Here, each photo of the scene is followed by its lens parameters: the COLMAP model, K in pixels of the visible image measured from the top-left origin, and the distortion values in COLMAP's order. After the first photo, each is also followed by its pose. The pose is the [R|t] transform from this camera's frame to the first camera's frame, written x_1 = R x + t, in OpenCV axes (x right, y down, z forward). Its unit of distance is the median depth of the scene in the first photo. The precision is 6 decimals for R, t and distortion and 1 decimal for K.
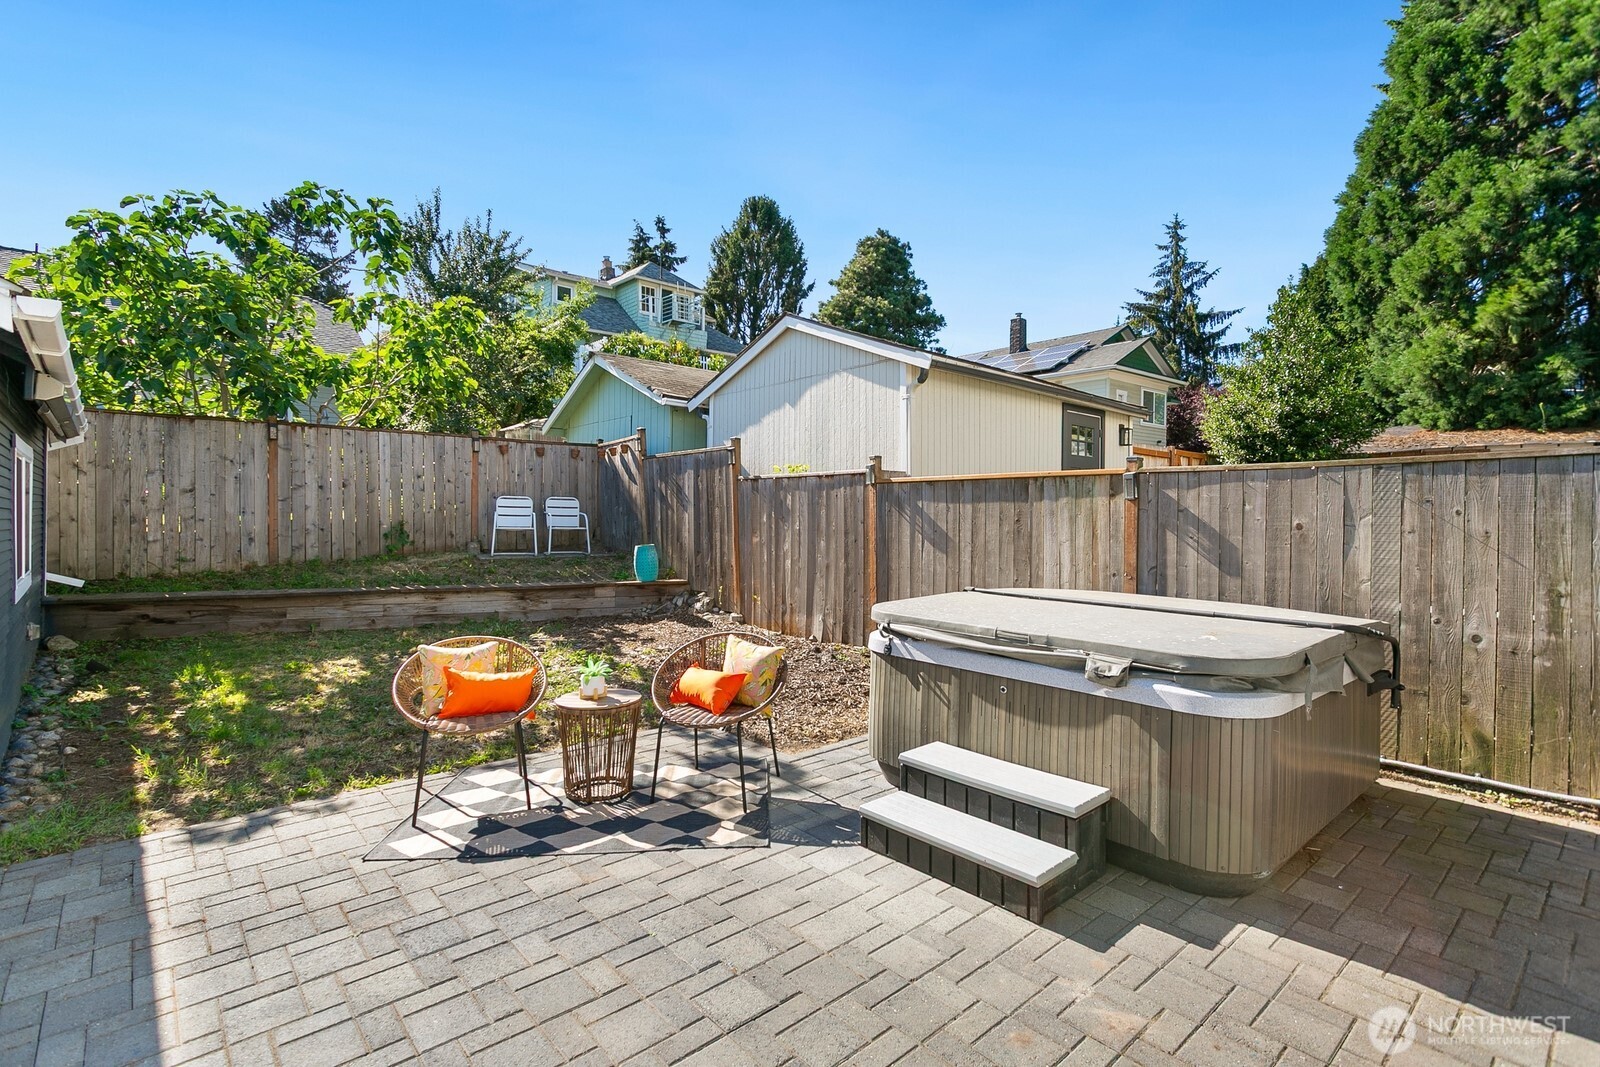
lens RADIAL K [[753.0, 0, 800.0], [0, 753.0, 522.9], [0, 0, 1]] dist [0.005478, 0.000234]
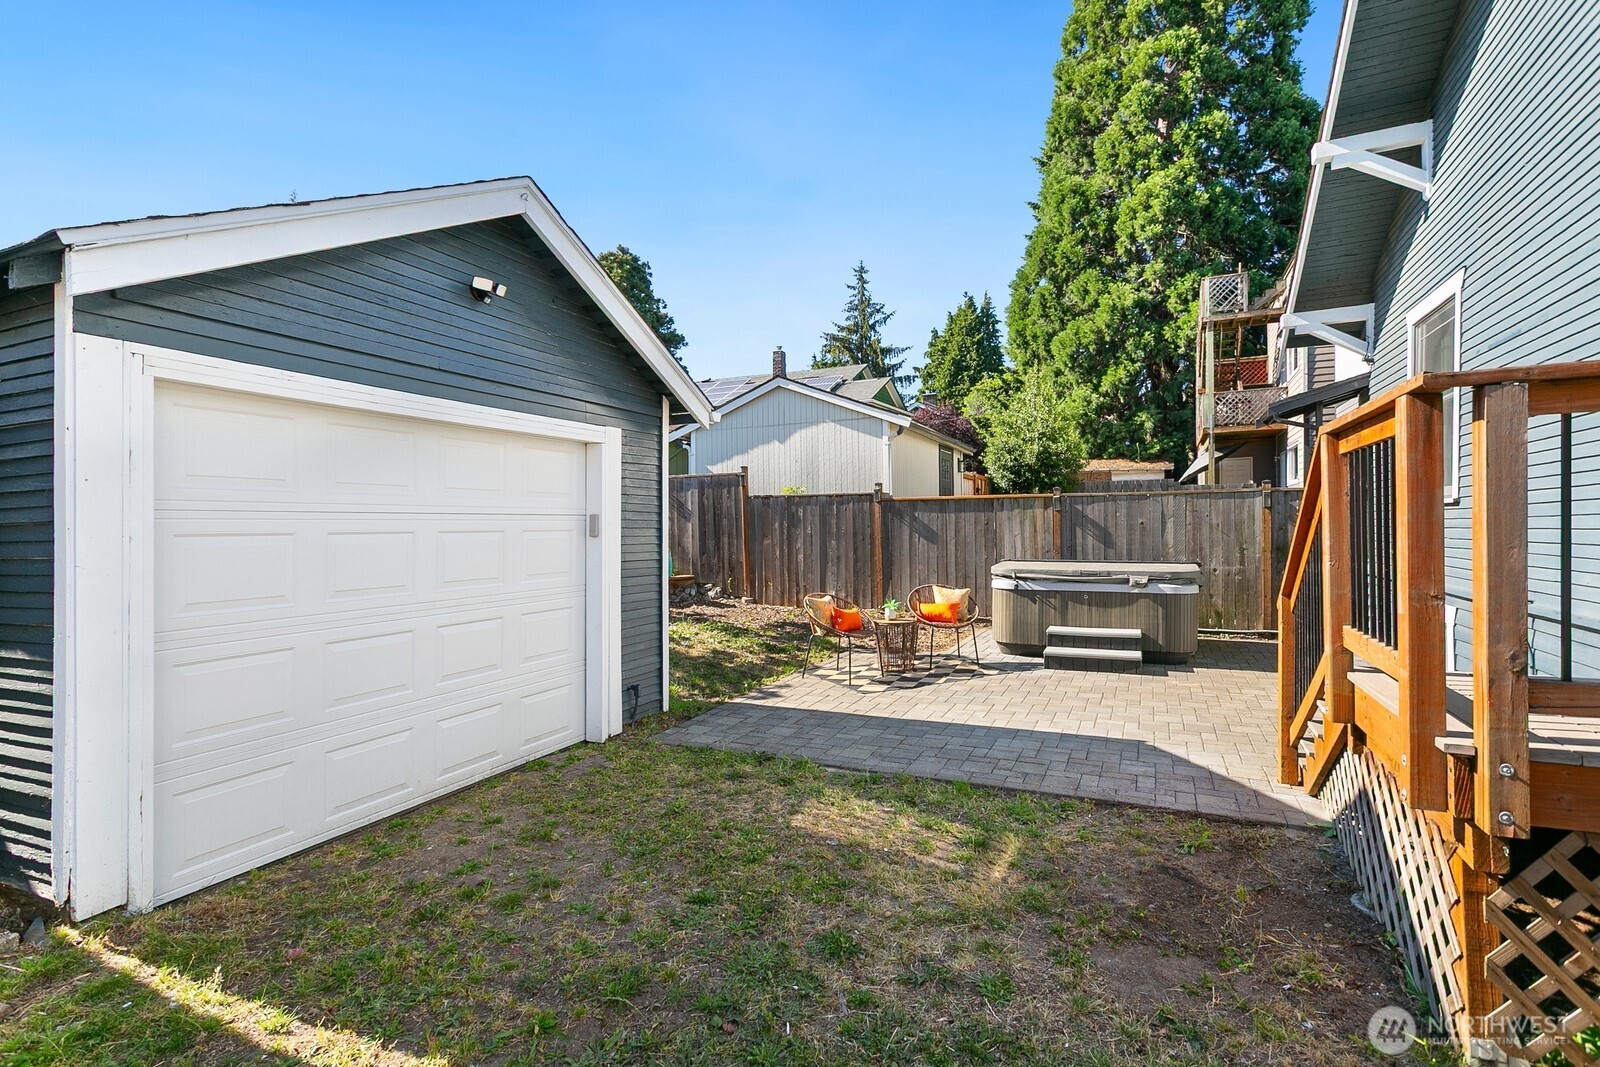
lens RADIAL K [[765.5, 0, 800.0], [0, 765.5, 533.5], [0, 0, 1]] dist [0.001739, 0.000760]
pose [[0.915038, -0.022301, 0.402750, -0.512801], [0.021042, 0.999750, 0.007551, -0.001330], [-0.402818, 0.001565, 0.915279, -0.270290]]
